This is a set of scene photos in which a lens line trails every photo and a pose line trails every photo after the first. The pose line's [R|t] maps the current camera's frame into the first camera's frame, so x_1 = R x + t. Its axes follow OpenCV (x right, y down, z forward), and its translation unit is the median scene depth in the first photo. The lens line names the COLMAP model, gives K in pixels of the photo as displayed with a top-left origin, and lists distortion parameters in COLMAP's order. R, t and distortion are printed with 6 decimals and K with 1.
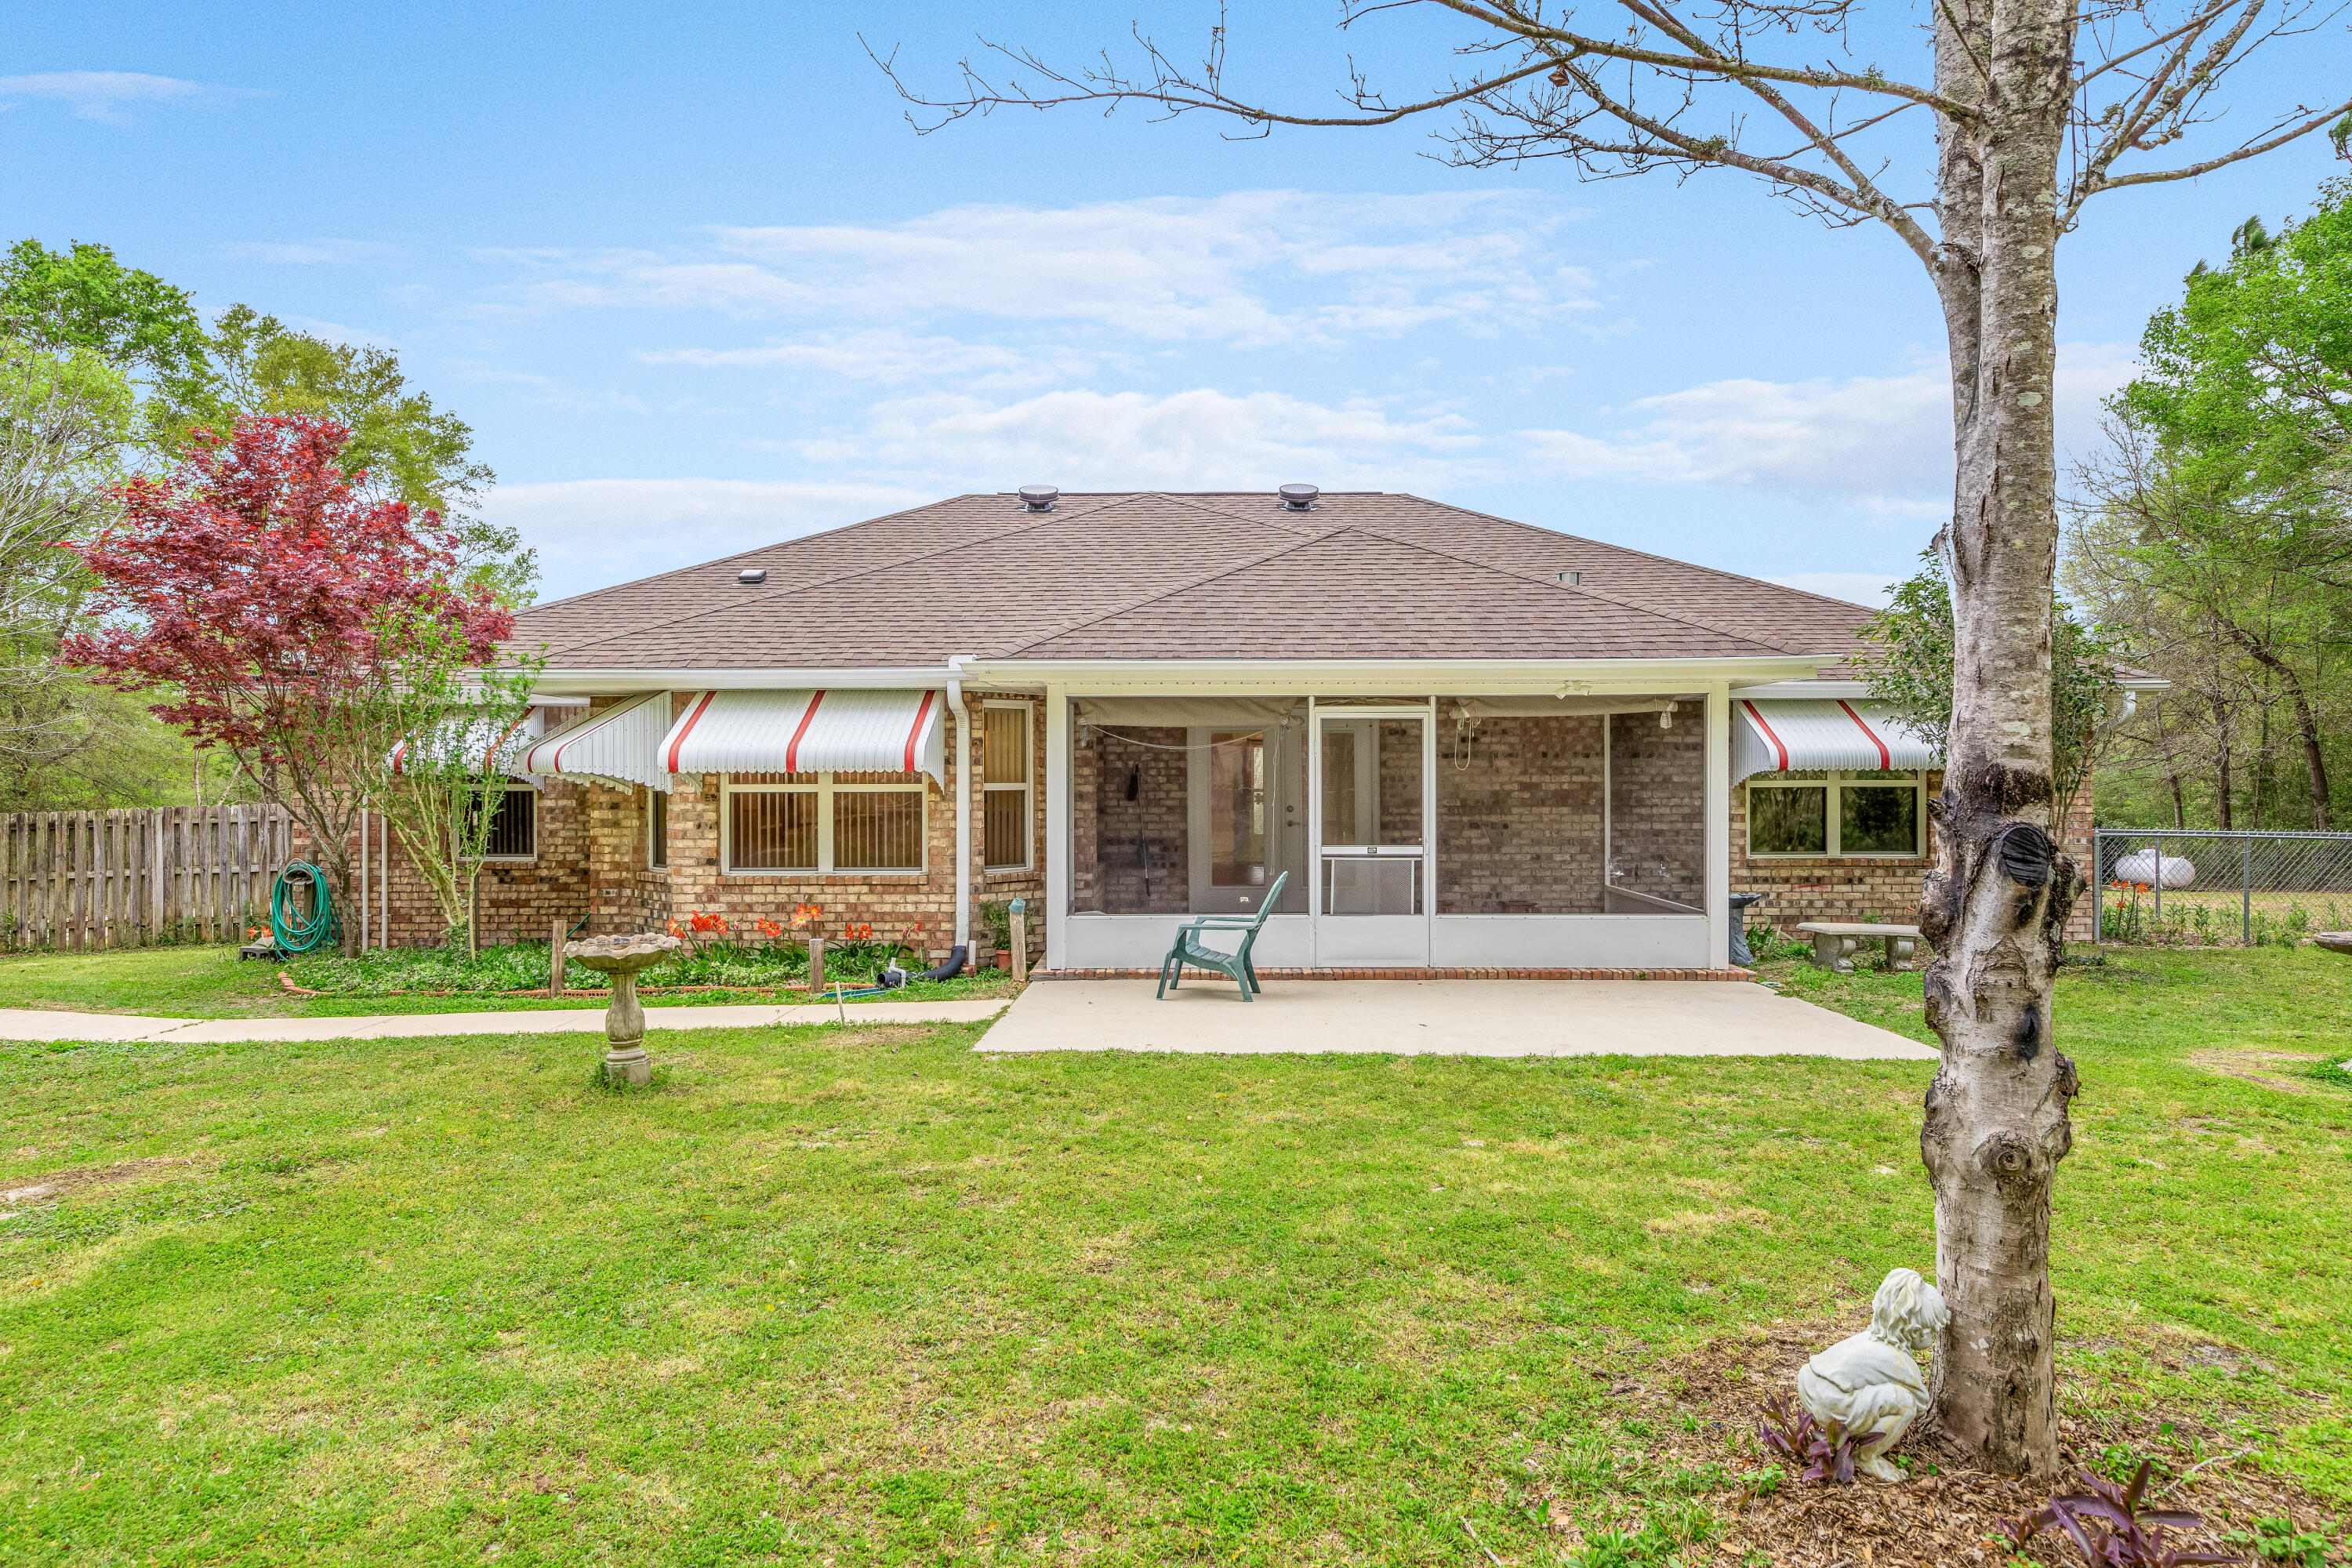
lens RADIAL K [[1344.2, 0, 1176.0], [0, 1344.2, 784.0], [0, 0, 1]] dist [0.006085, 0.000591]
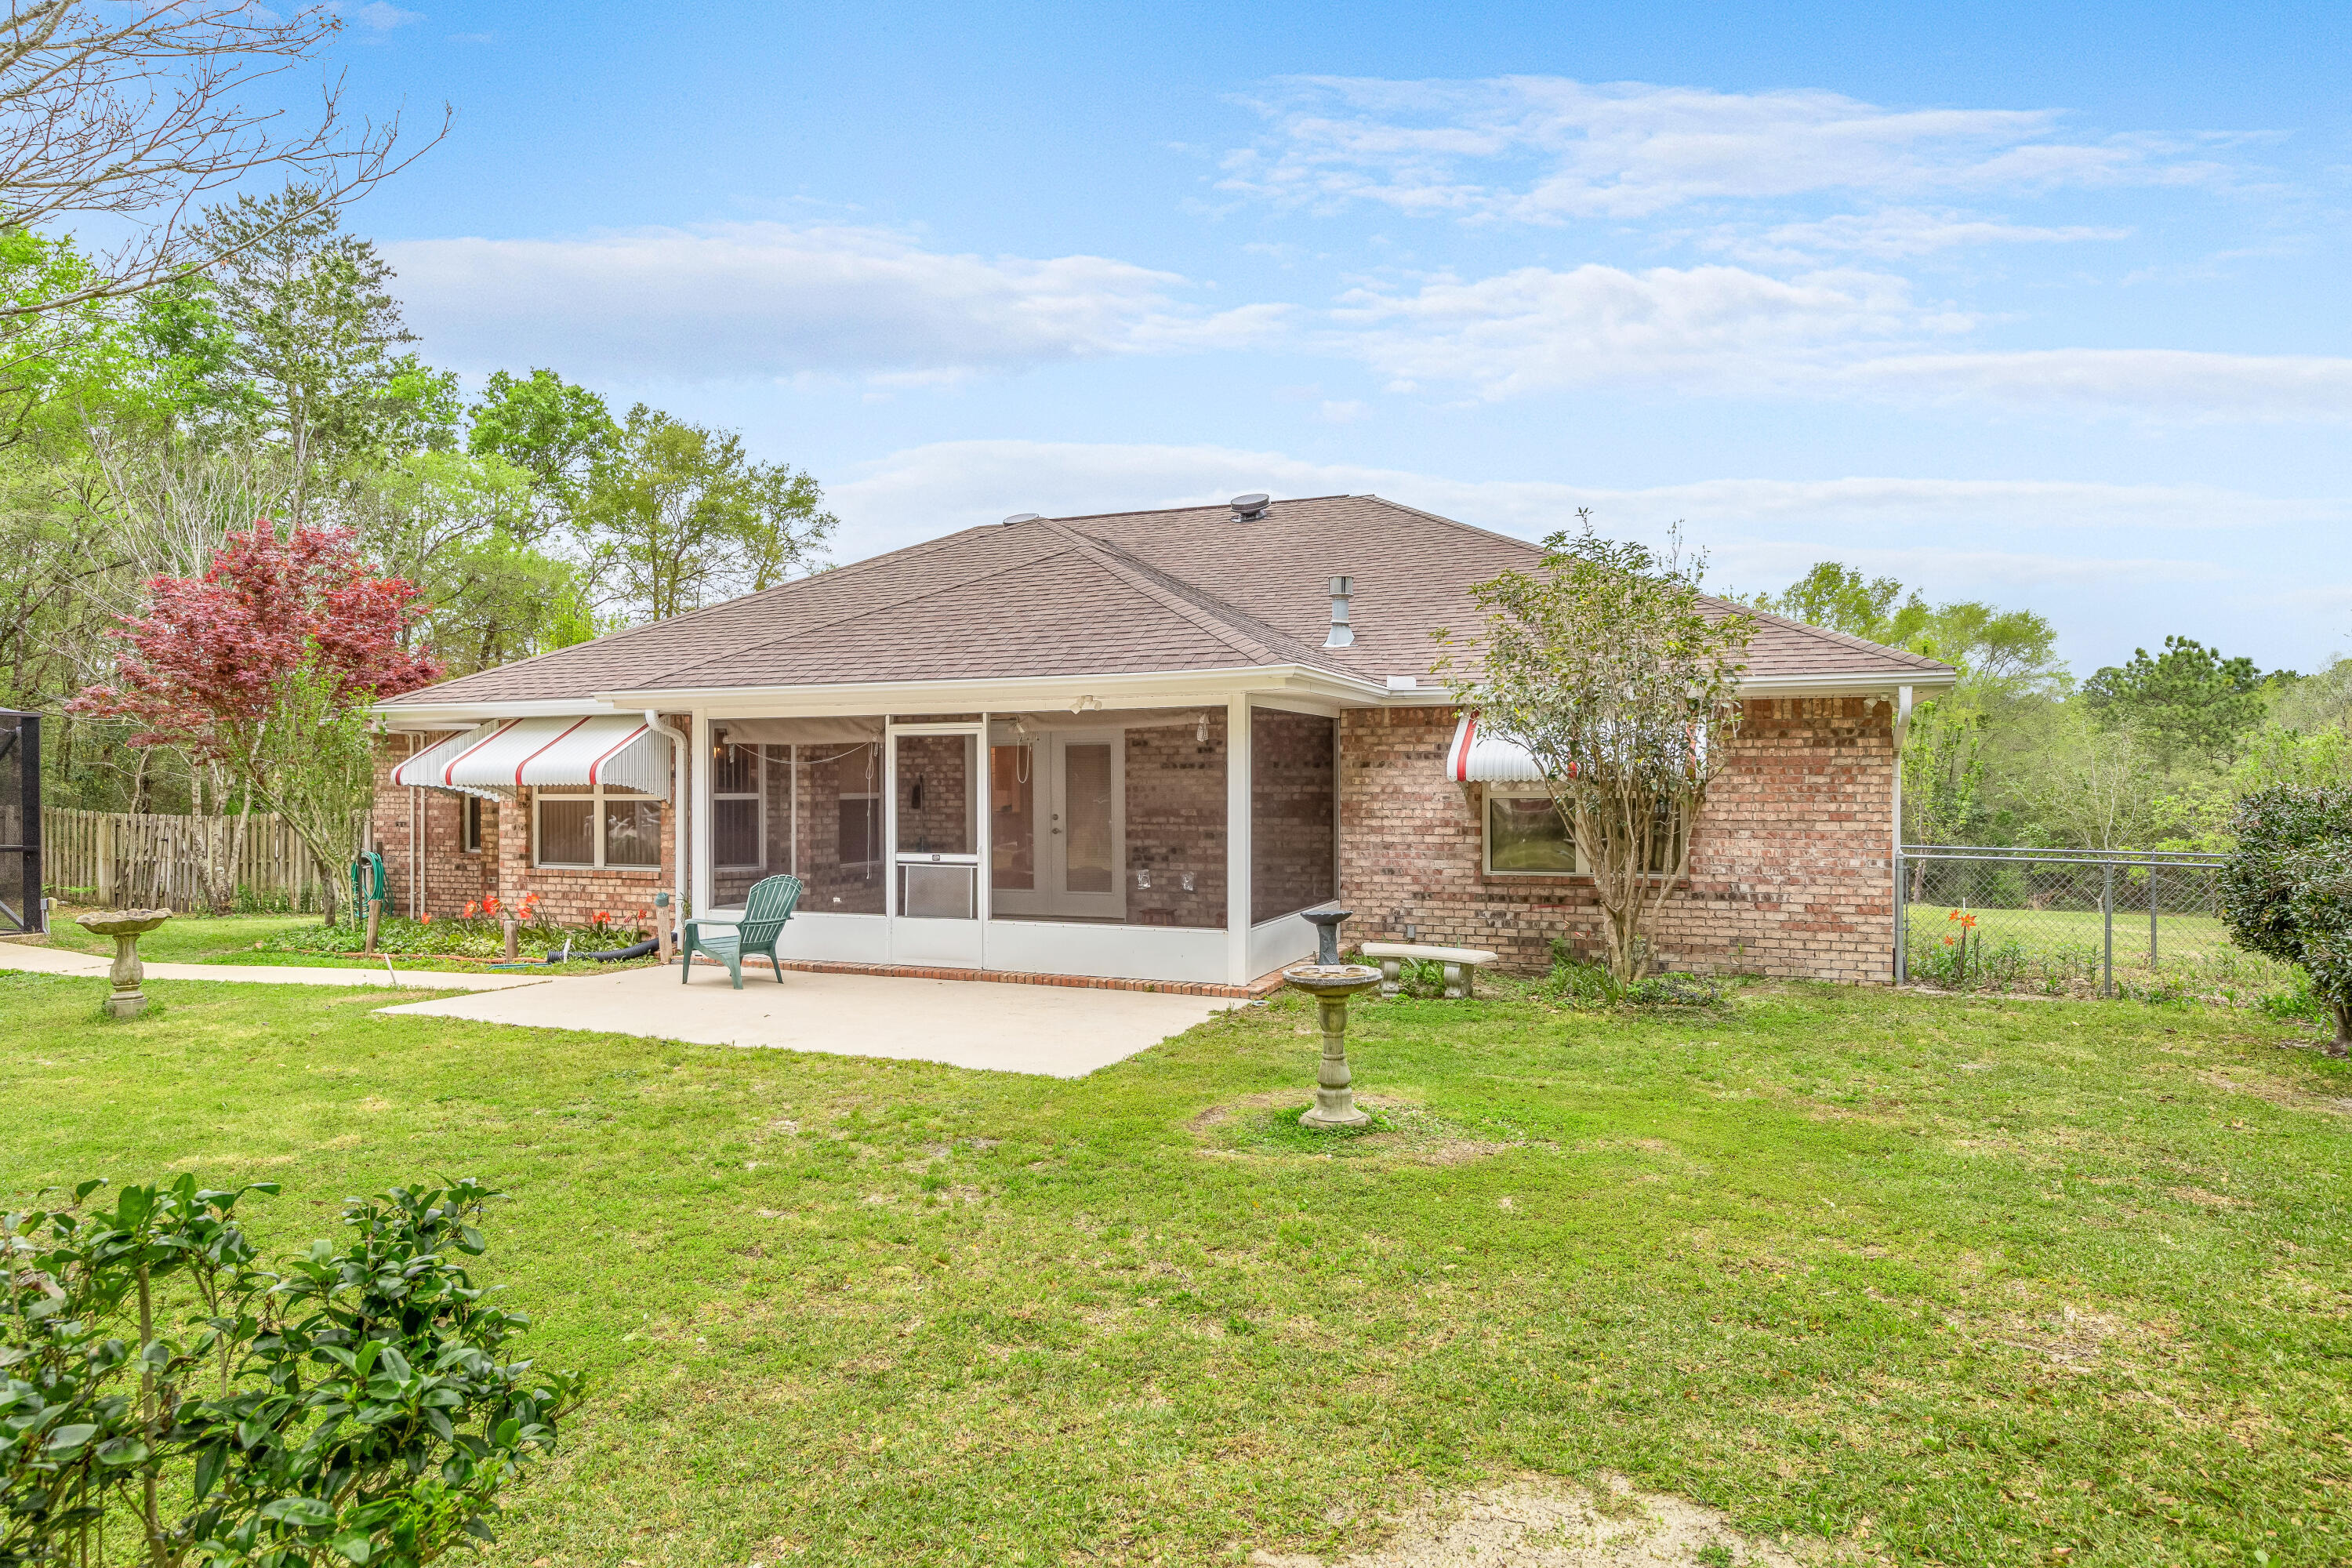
lens RADIAL K [[1344.2, 0, 1176.0], [0, 1344.2, 784.0], [0, 0, 1]] dist [0.006085, 0.000591]
pose [[0.932015, -0.000431, -0.362419, 0.659588], [0.000396, 1.000000, -0.000169, -0.008664], [0.362419, 0.000014, 0.932015, 0.063284]]
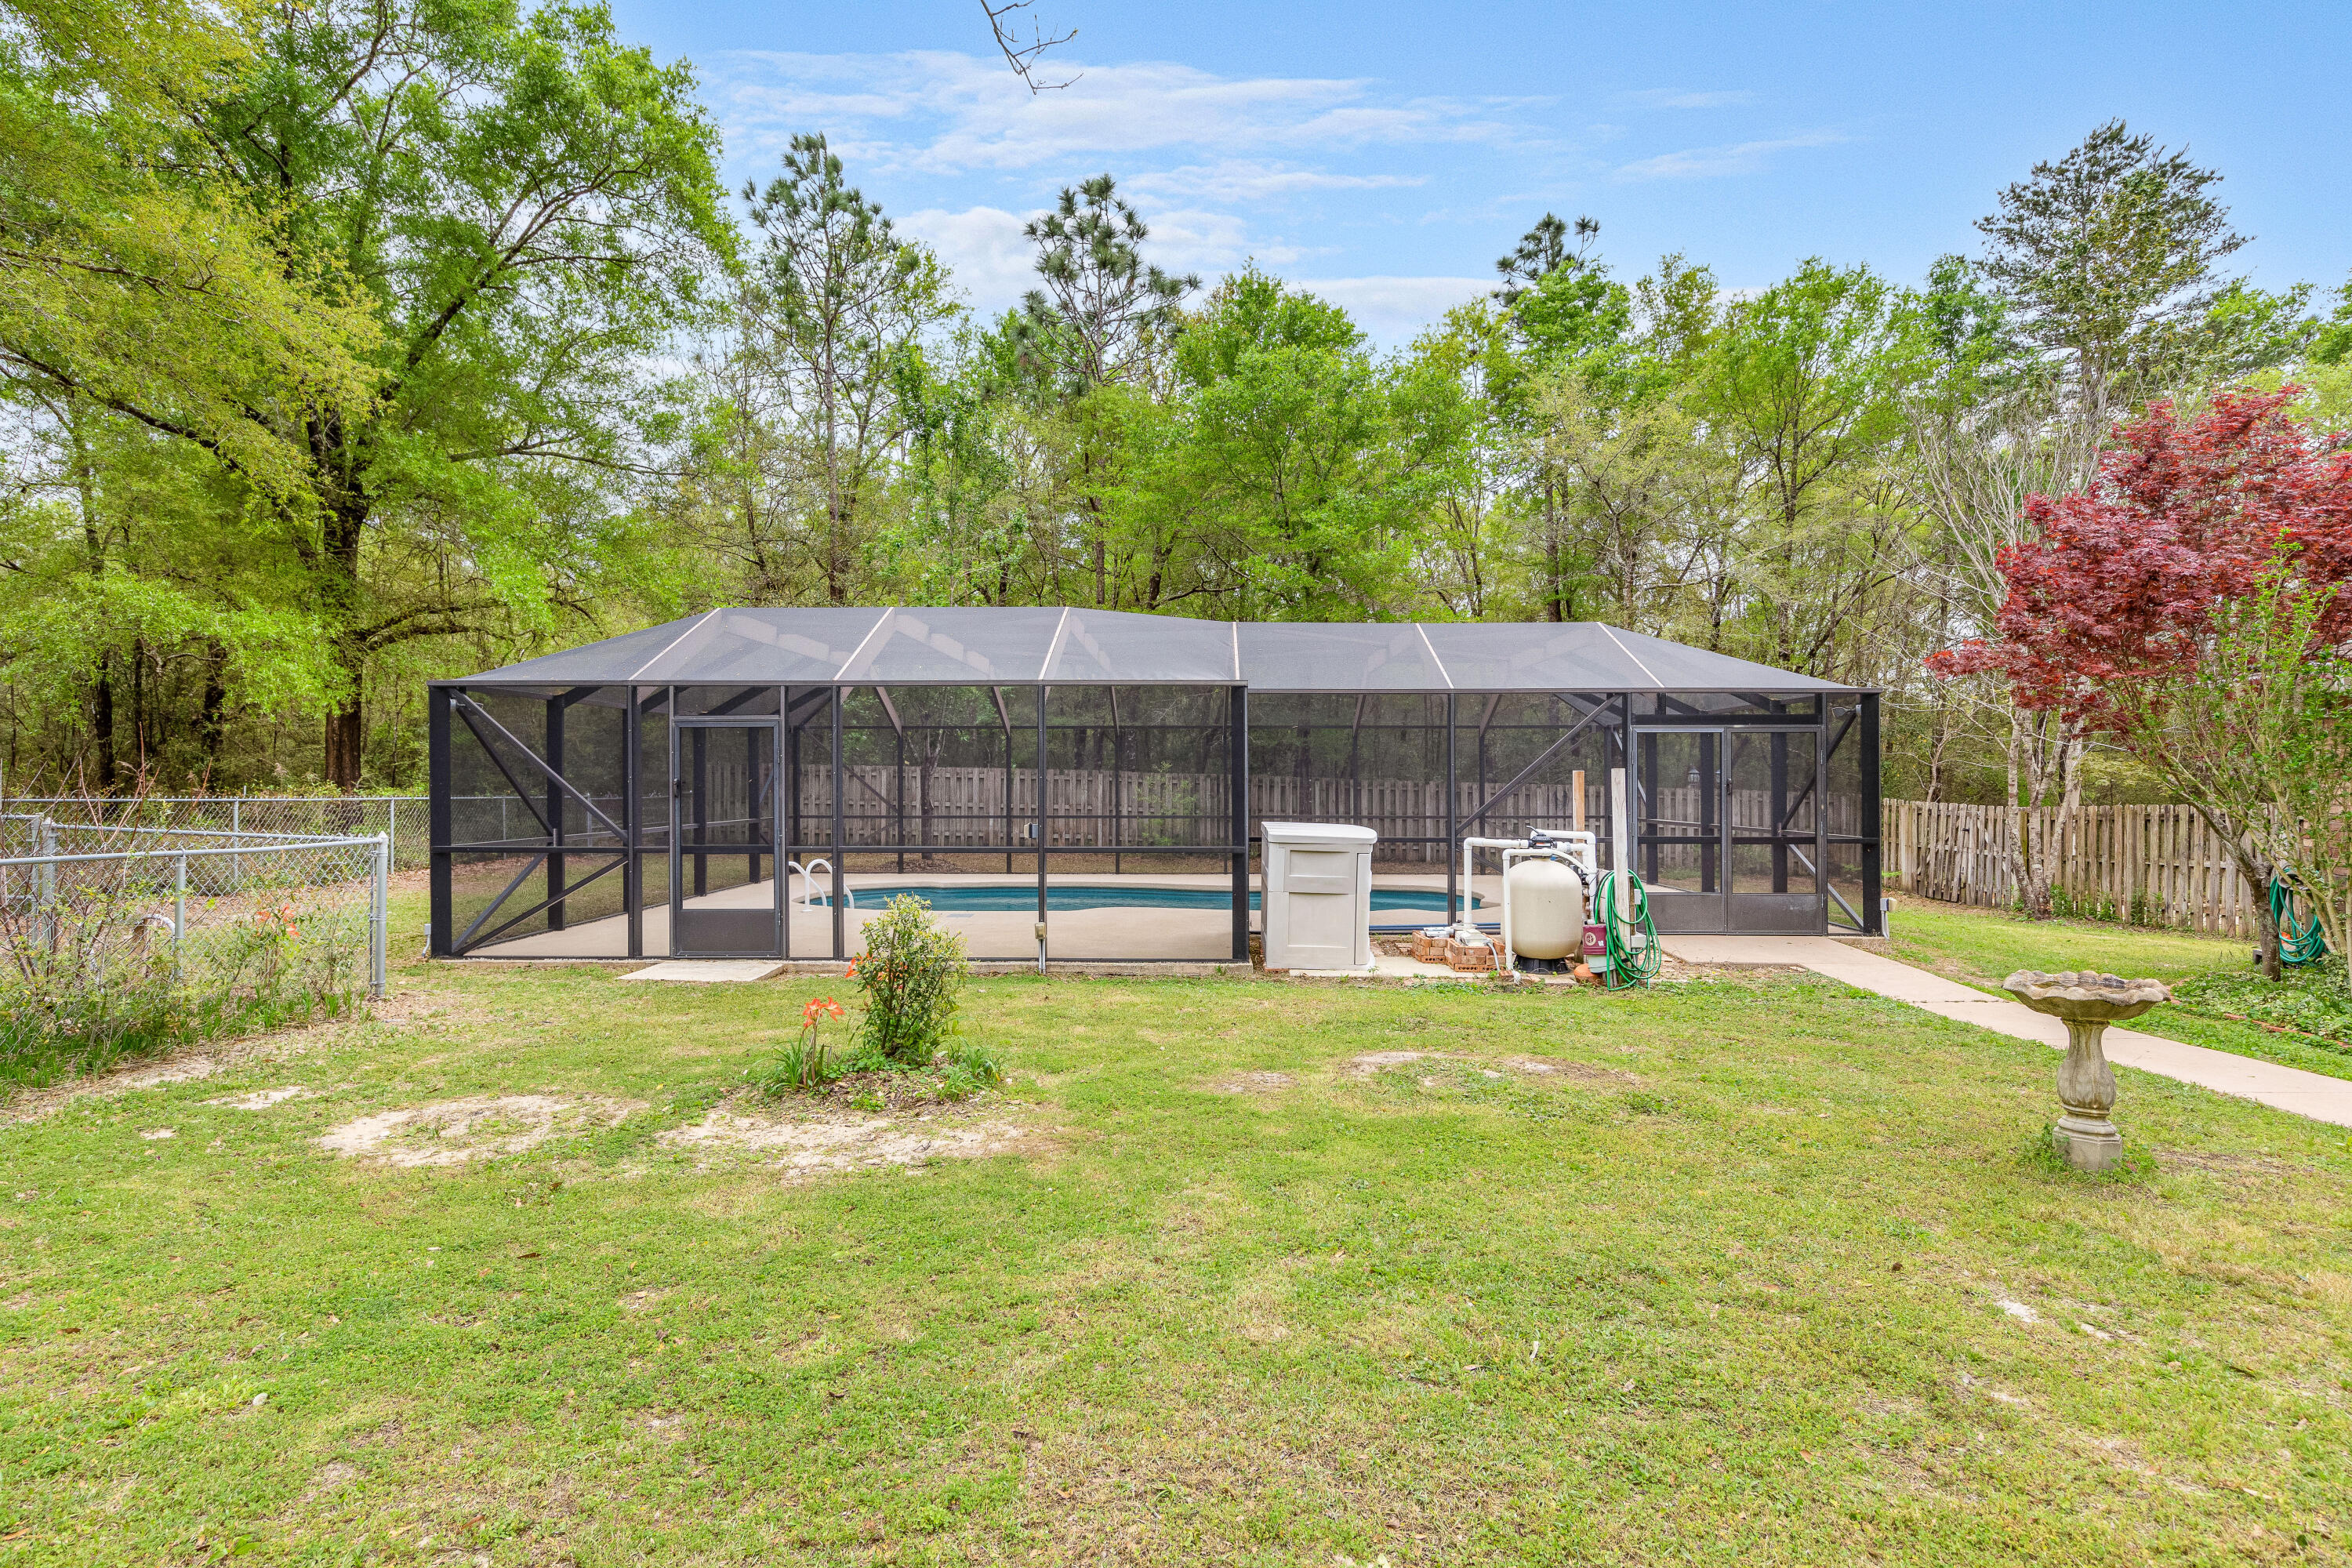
lens RADIAL K [[1152.2, 0, 1176.0], [0, 1152.2, 784.0], [0, 0, 1]] dist [0.000847, 0.000068]
pose [[-0.014335, 0.005284, -0.999883, 0.162411], [-0.001206, 0.999985, 0.005302, 0.000261], [0.999897, 0.001282, -0.014328, 0.291974]]
